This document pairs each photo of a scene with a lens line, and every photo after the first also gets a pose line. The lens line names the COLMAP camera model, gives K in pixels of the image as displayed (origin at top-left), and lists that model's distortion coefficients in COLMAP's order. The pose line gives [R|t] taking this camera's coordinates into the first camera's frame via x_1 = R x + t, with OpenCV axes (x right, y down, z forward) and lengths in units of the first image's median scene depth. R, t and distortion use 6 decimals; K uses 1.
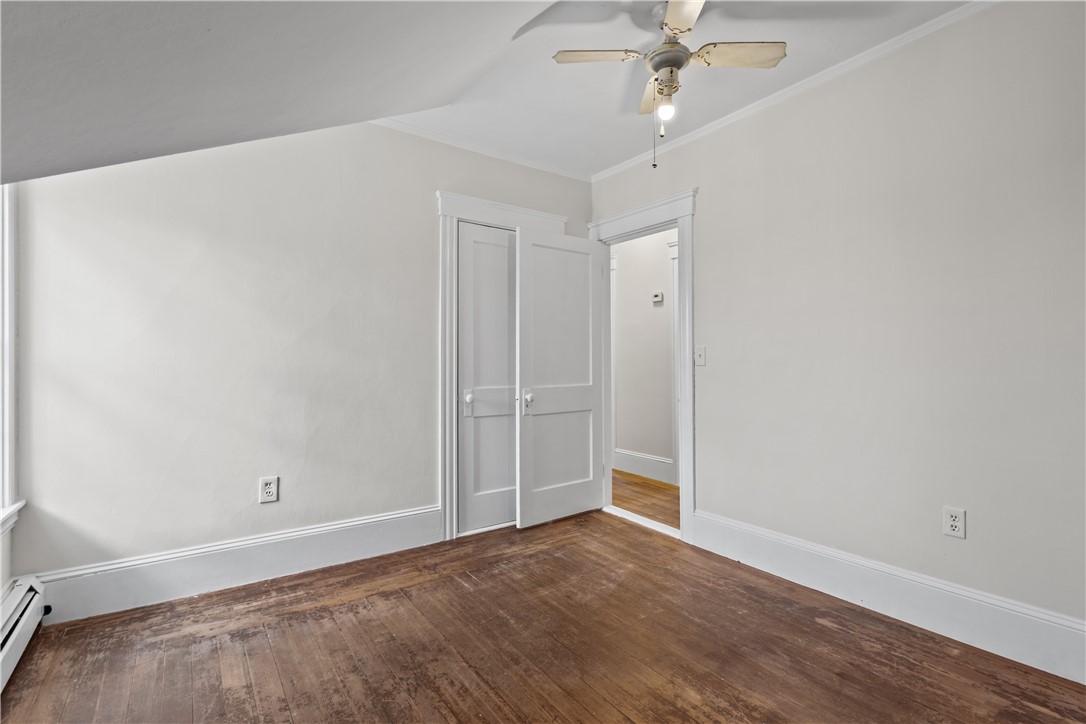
lens RADIAL K [[500.1, 0, 547.7], [0, 500.1, 361.7], [0, 0, 1]] dist [0.003664, -0.000410]
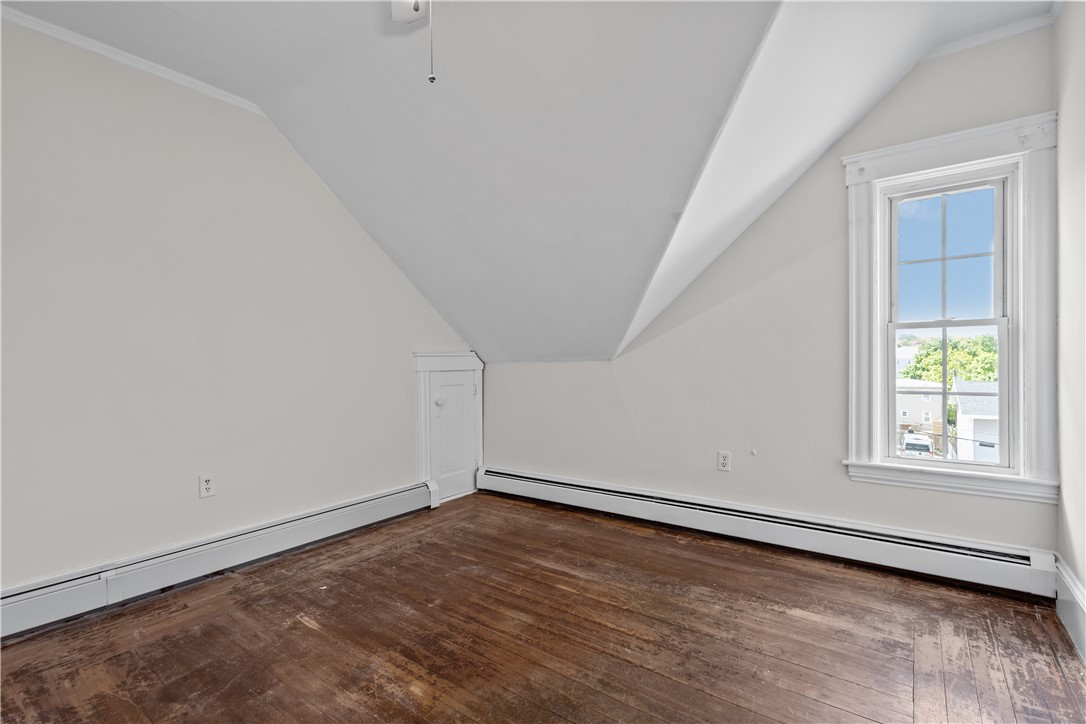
lens RADIAL K [[500.1, 0, 547.7], [0, 500.1, 361.7], [0, 0, 1]] dist [0.003664, -0.000410]
pose [[-0.951809, 0.017709, -0.306181, 0.296792], [0.018037, 0.999836, 0.001758, 0.008165], [0.306162, -0.003849, -0.951972, 1.803674]]
